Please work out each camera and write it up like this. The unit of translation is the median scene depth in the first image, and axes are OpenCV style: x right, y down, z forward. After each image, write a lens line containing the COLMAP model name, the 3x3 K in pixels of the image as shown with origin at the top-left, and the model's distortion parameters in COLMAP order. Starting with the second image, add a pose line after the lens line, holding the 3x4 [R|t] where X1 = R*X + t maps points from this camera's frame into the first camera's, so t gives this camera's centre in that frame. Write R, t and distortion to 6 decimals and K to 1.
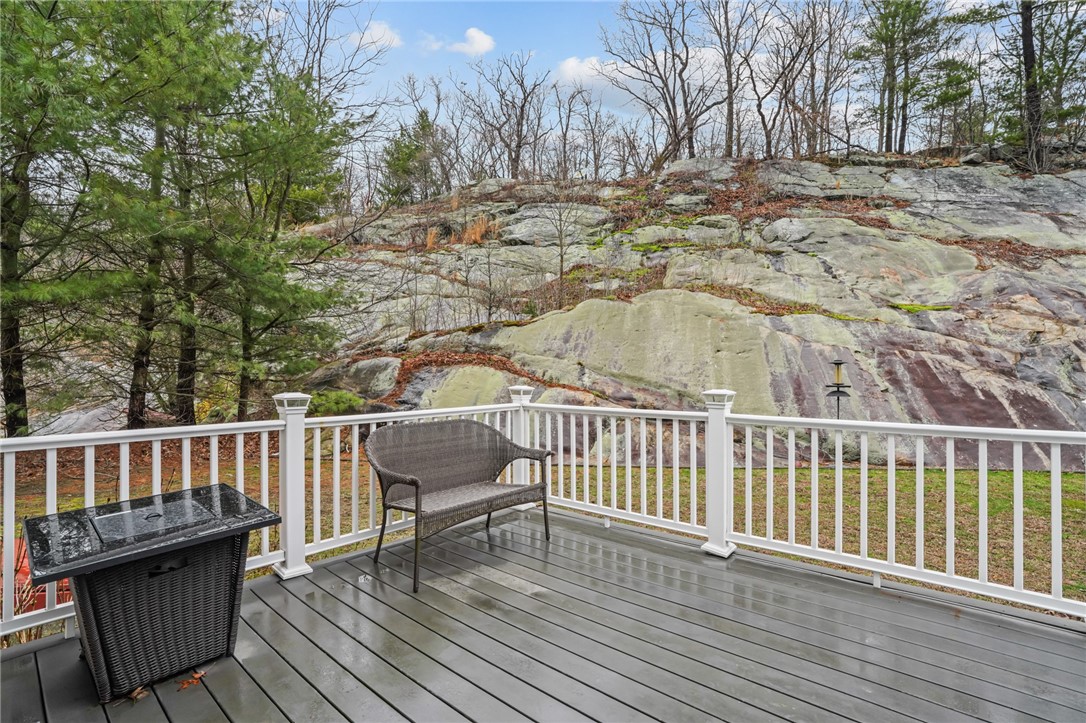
lens RADIAL K [[504.9, 0, 533.5], [0, 504.9, 359.5], [0, 0, 1]] dist [-0.054104, 0.019845]
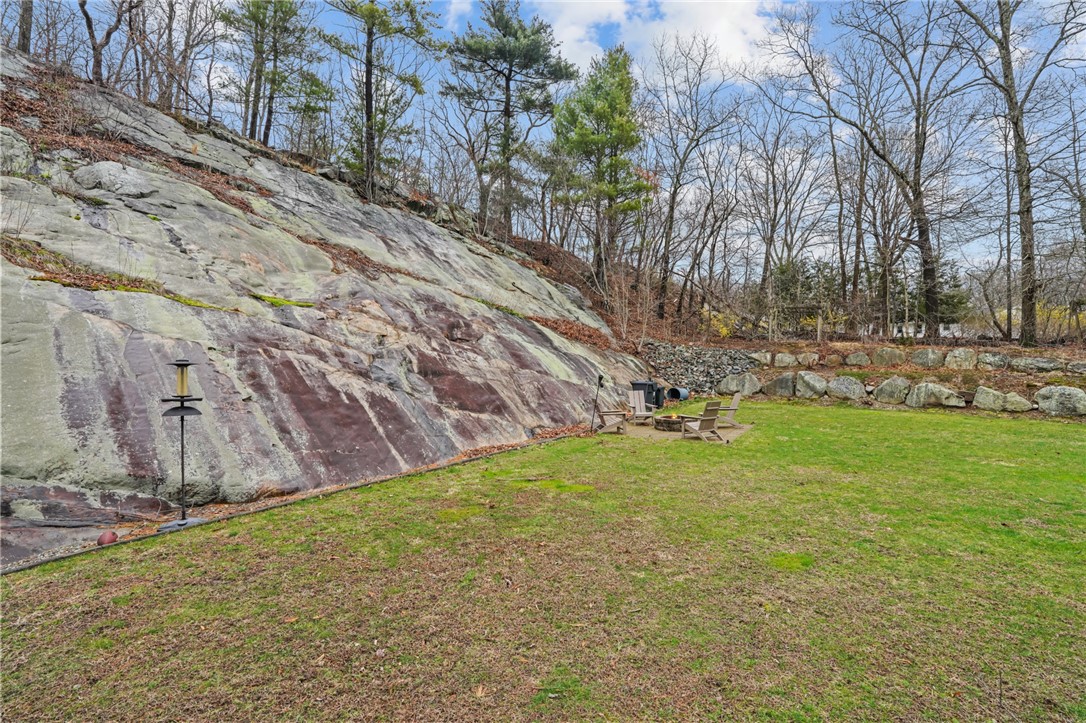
lens RADIAL K [[504.9, 0, 559.5], [0, 504.9, 357.5], [0, 0, 1]] dist [-0.054104, 0.019845]
pose [[0.364939, 0.015518, 0.930902, 0.121283], [-0.014344, 0.999836, -0.011043, -0.001171], [-0.930921, -0.009323, 0.365101, 0.190917]]
